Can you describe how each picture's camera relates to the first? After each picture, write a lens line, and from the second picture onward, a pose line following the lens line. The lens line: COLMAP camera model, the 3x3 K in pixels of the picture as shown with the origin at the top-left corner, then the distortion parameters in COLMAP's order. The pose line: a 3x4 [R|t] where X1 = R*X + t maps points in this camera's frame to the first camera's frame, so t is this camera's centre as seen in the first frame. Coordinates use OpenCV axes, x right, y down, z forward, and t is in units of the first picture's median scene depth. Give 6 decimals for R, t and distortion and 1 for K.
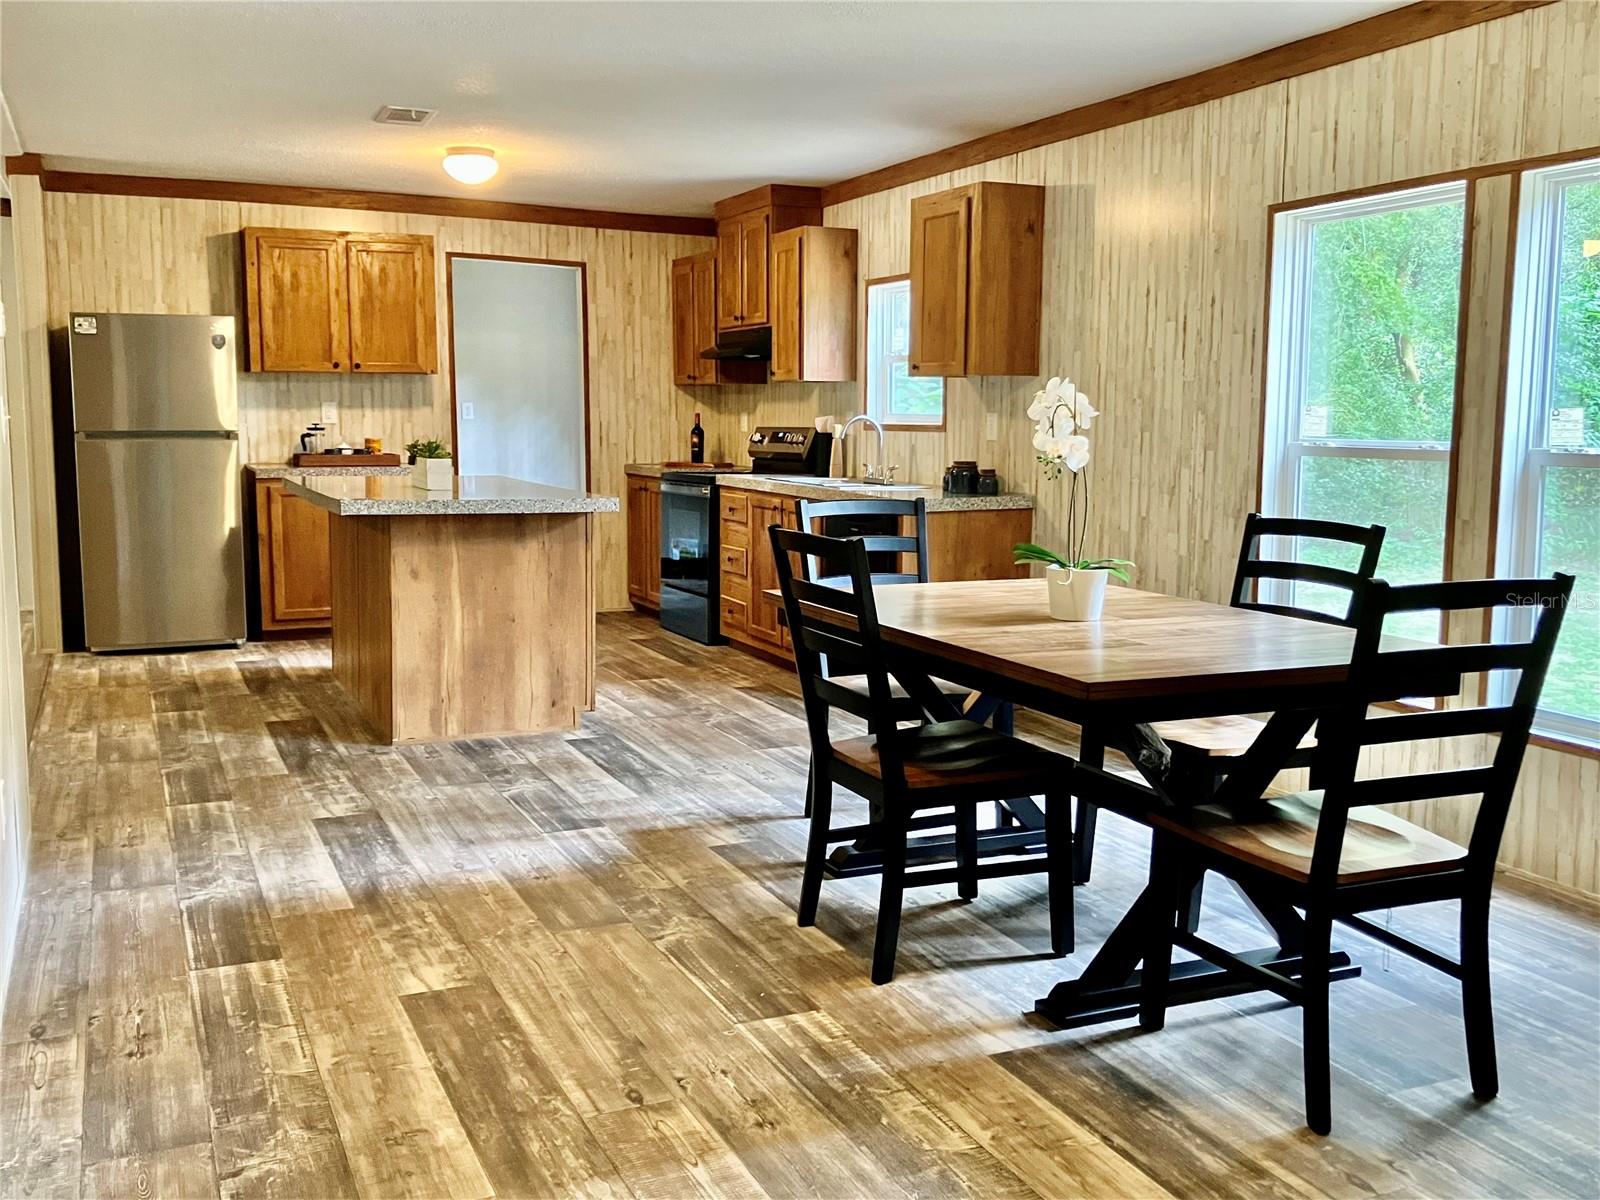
lens RADIAL K [[1477.8, 0, 798.3], [0, 1477.8, 601.3], [0, 0, 1]] dist [-0.034416, 0.000000]
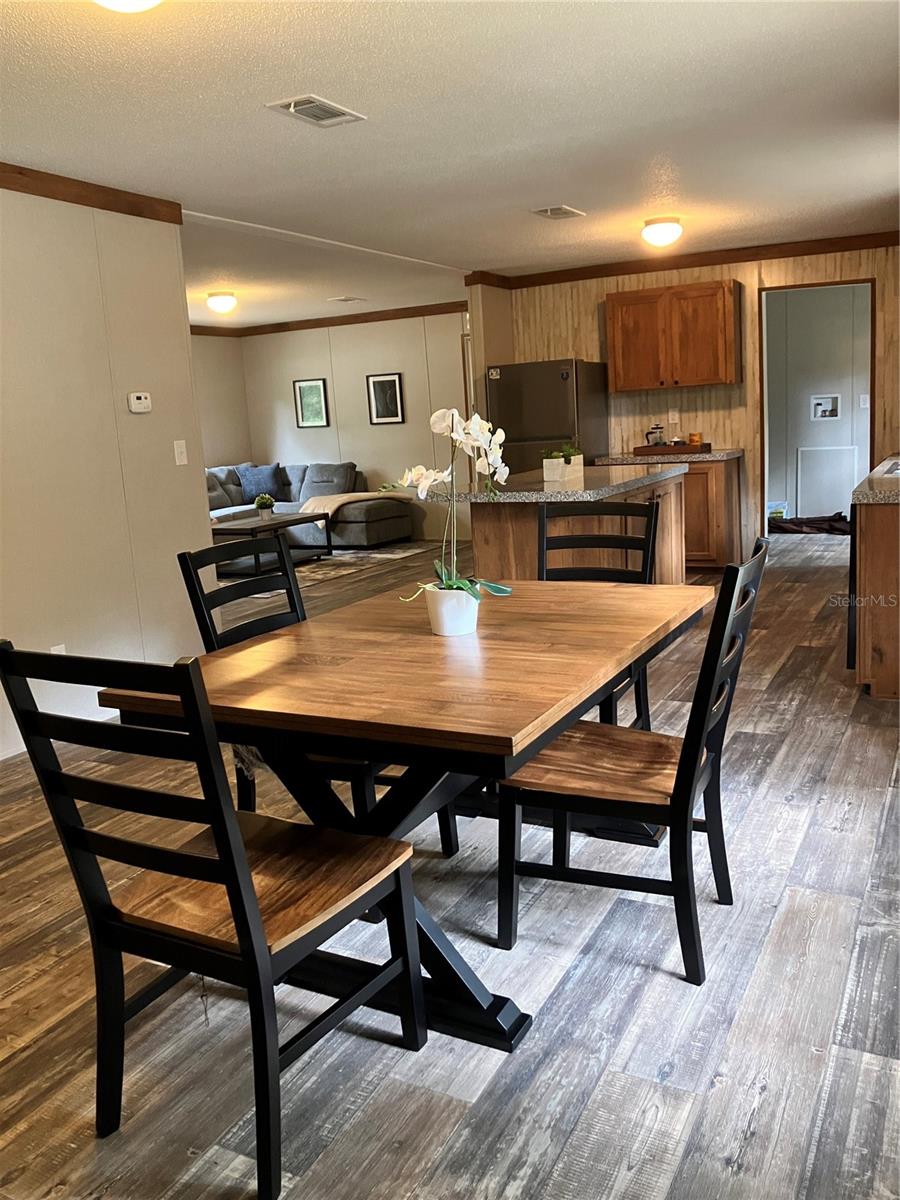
lens RADIAL K [[984.4, 0, 447.1], [0, 984.4, 596.3], [0, 0, 1]] dist [-0.009096, -0.020920]
pose [[0.594863, 0.098698, -0.797745, 0.335685], [-0.037936, 0.994775, 0.094786, -0.036551], [0.802932, -0.026121, 0.595499, 0.253809]]
